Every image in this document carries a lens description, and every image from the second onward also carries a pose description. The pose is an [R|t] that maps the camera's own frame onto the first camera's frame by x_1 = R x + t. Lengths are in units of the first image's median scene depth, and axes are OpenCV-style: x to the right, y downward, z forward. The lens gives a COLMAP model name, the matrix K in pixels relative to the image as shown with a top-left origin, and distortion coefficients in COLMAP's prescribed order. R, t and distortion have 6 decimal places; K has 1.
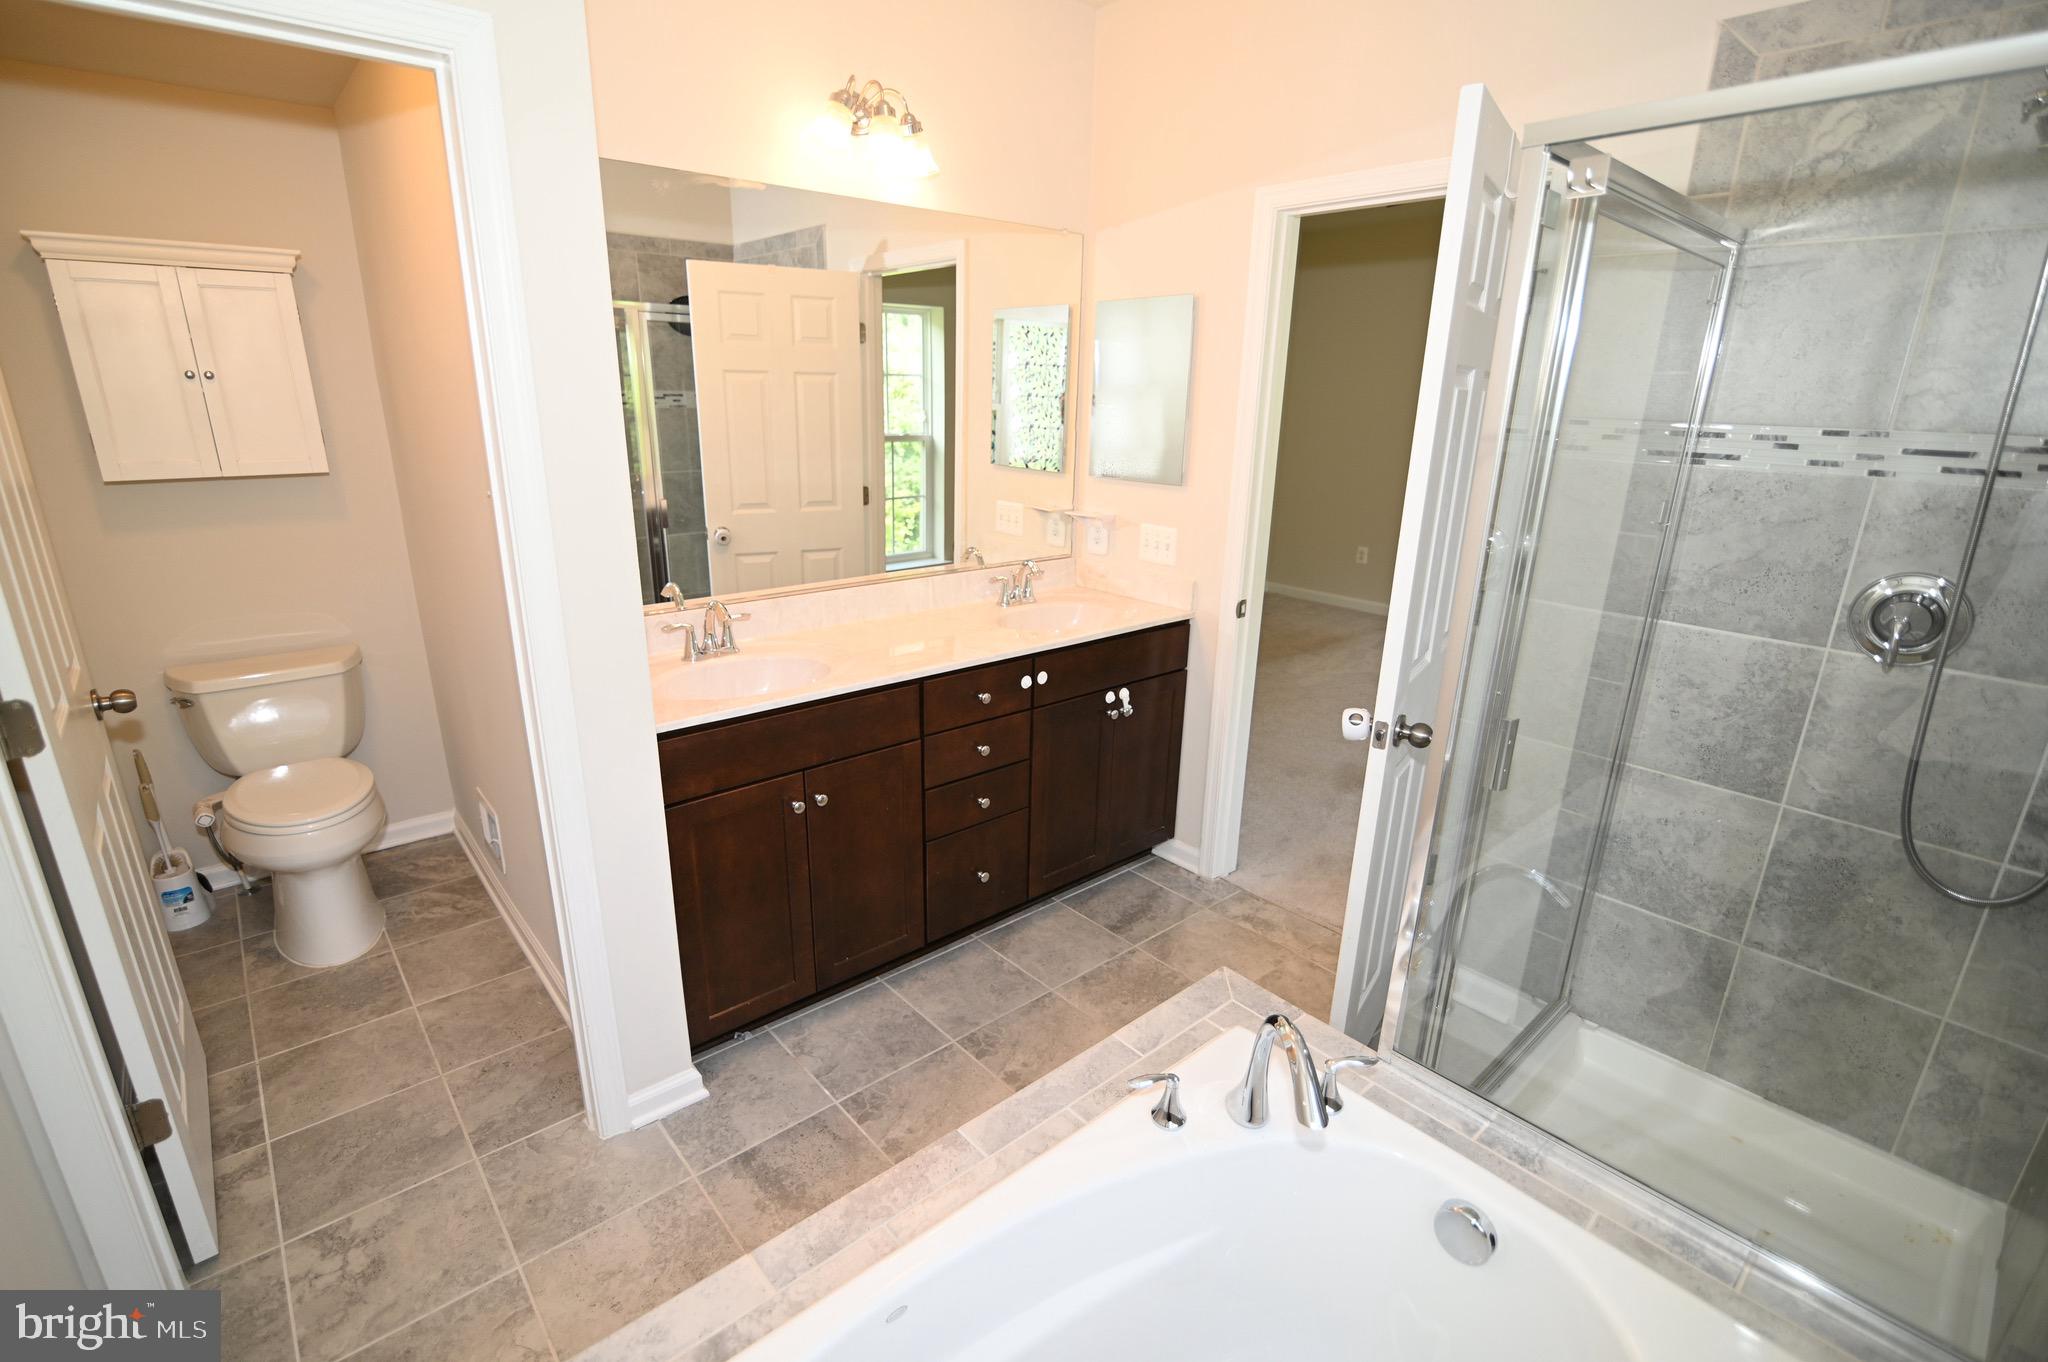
lens RADIAL K [[929.6, 0, 1022.1], [0, 929.6, 683.5], [0, 0, 1]] dist [-0.015290, 0.000127]
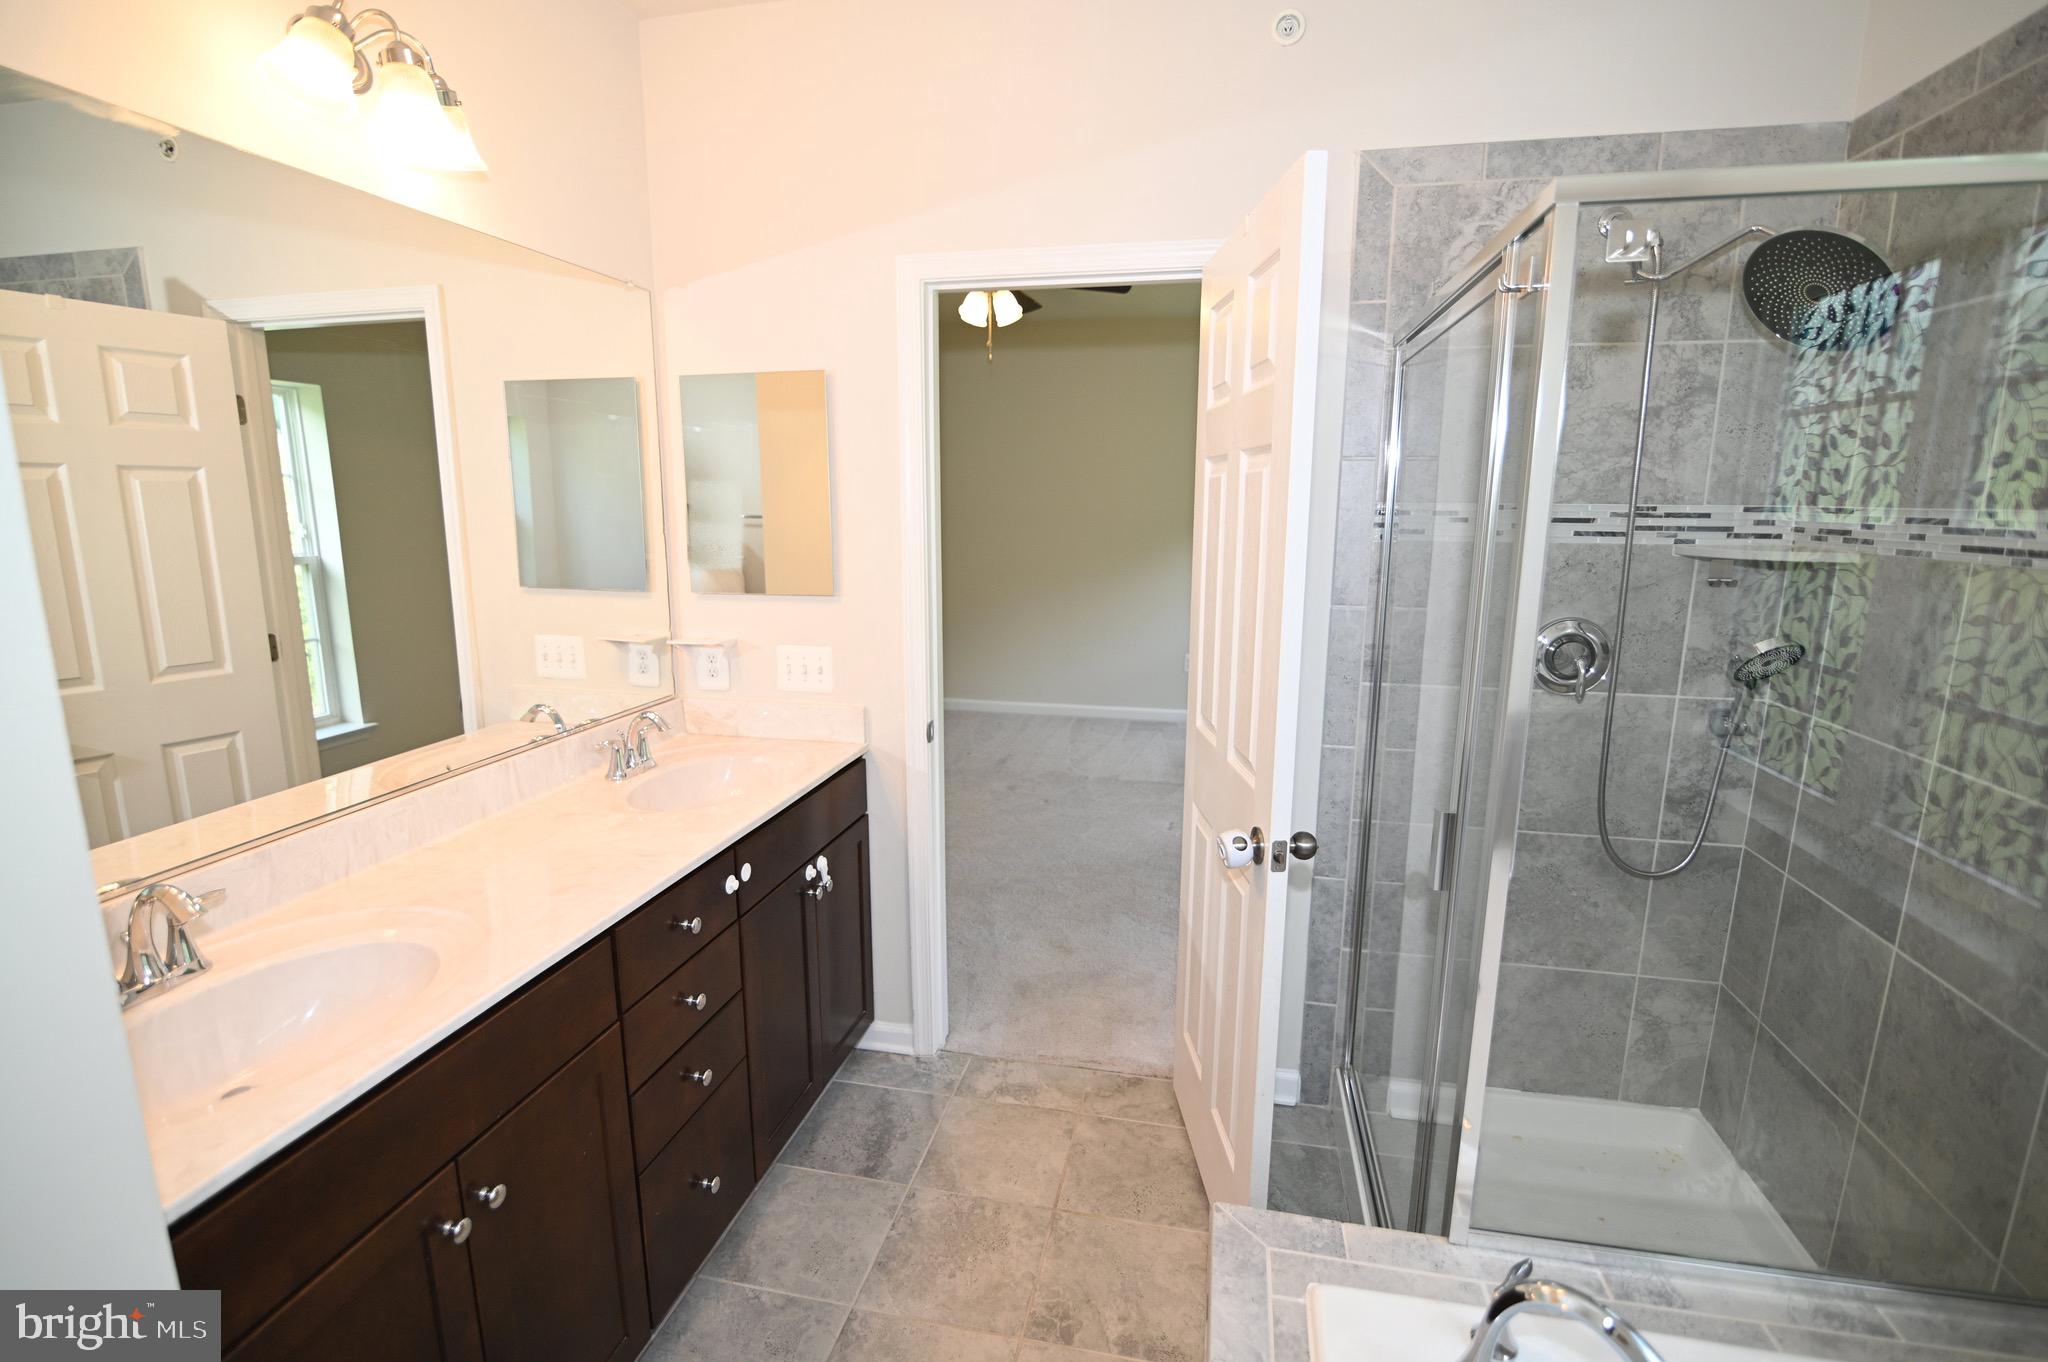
lens RADIAL K [[929.6, 0, 1022.1], [0, 929.6, 683.5], [0, 0, 1]] dist [-0.015290, 0.000127]
pose [[0.799936, -0.129271, 0.585996, -0.204708], [0.190112, 0.980814, -0.043152, -0.076003], [-0.569174, 0.145924, 0.809164, 0.273686]]
